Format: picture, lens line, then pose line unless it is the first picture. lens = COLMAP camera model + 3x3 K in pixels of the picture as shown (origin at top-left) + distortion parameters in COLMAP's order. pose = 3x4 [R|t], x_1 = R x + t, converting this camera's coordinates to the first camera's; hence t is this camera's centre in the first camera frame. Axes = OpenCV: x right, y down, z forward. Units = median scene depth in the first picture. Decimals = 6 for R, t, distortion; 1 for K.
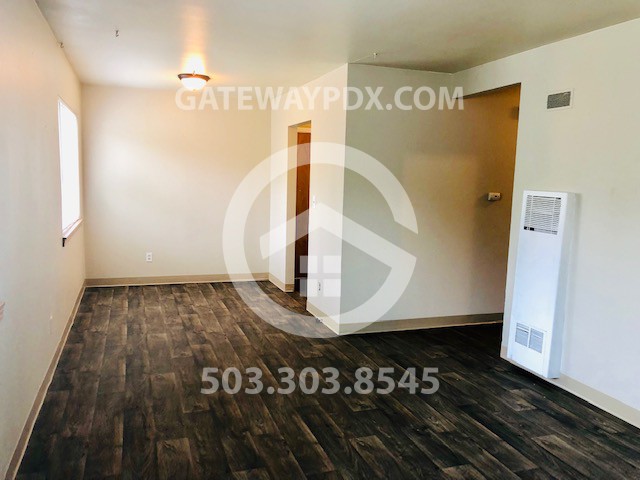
lens RADIAL K [[518.8, 0, 320.0], [0, 518.8, 240.0], [0, 0, 1]] dist [0.011938, -0.001810]
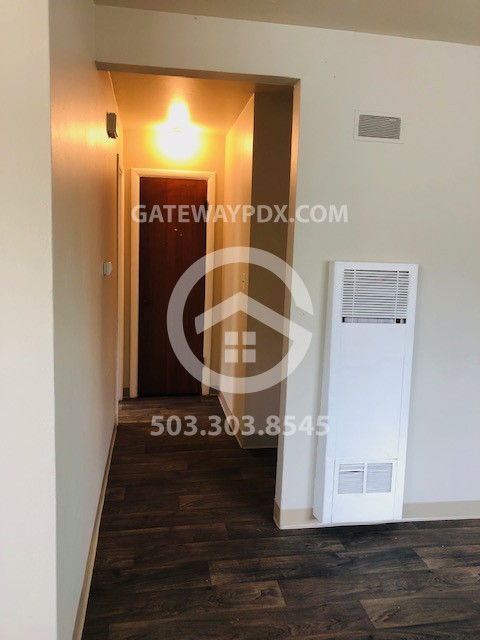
lens RADIAL K [[518.8, 0, 240.0], [0, 518.8, 320.0], [0, 0, 1]] dist [0.011938, -0.001810]
pose [[0.180048, -0.147414, 0.972549, -0.262853], [0.095744, 0.986638, 0.131824, -0.124312], [-0.978987, 0.069381, 0.191756, 1.039337]]
